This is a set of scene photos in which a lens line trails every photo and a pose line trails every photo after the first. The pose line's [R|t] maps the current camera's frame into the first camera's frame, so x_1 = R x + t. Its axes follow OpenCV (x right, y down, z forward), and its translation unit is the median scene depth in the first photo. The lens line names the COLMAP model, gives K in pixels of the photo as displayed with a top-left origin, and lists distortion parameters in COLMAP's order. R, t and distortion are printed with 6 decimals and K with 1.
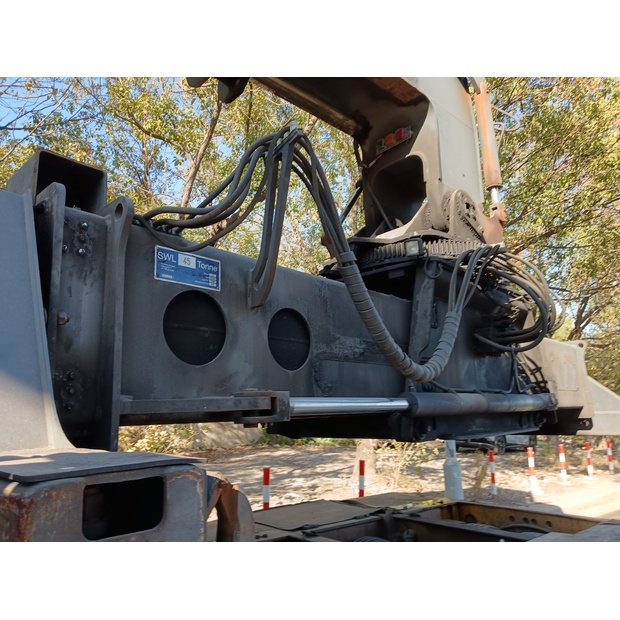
lens RADIAL K [[491.9, 0, 310.0], [0, 491.9, 310.0], [0, 0, 1]] dist [-0.012478, -0.010105]
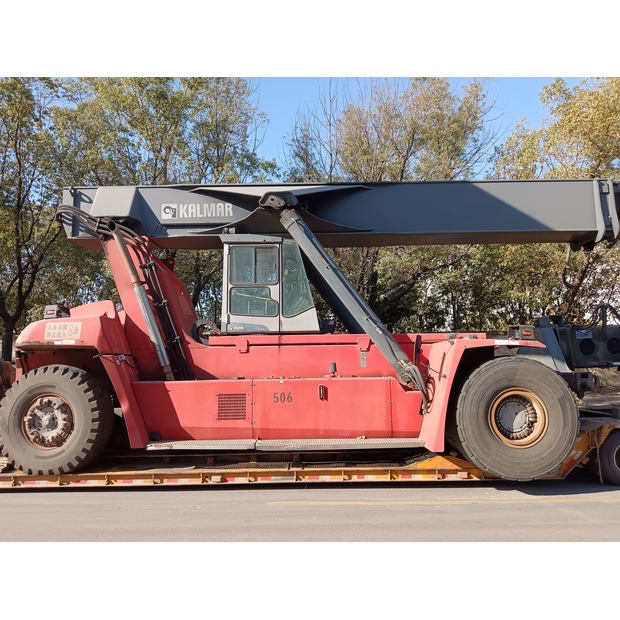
lens RADIAL K [[491.9, 0, 310.0], [0, 491.9, 310.0], [0, 0, 1]] dist [-0.012478, -0.010105]
pose [[0.682215, -0.073630, -0.727435, 1.425011], [0.154130, 0.987042, 0.044642, -0.950454], [0.714722, -0.142575, 0.684723, -4.142825]]
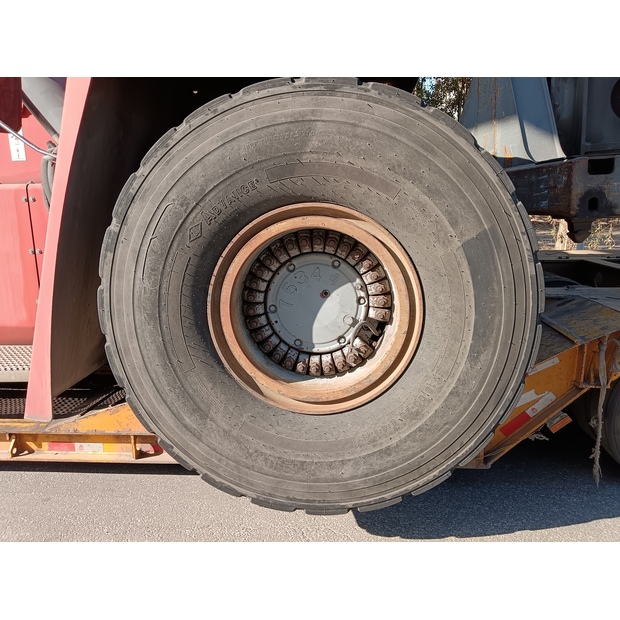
lens RADIAL K [[491.9, 0, 310.0], [0, 491.9, 310.0], [0, 0, 1]] dist [-0.012478, -0.010105]
pose [[0.628921, 0.171837, -0.758242, 0.495957], [0.175109, 0.918902, 0.353491, -0.086268], [0.757492, -0.355093, 0.547827, -1.091474]]
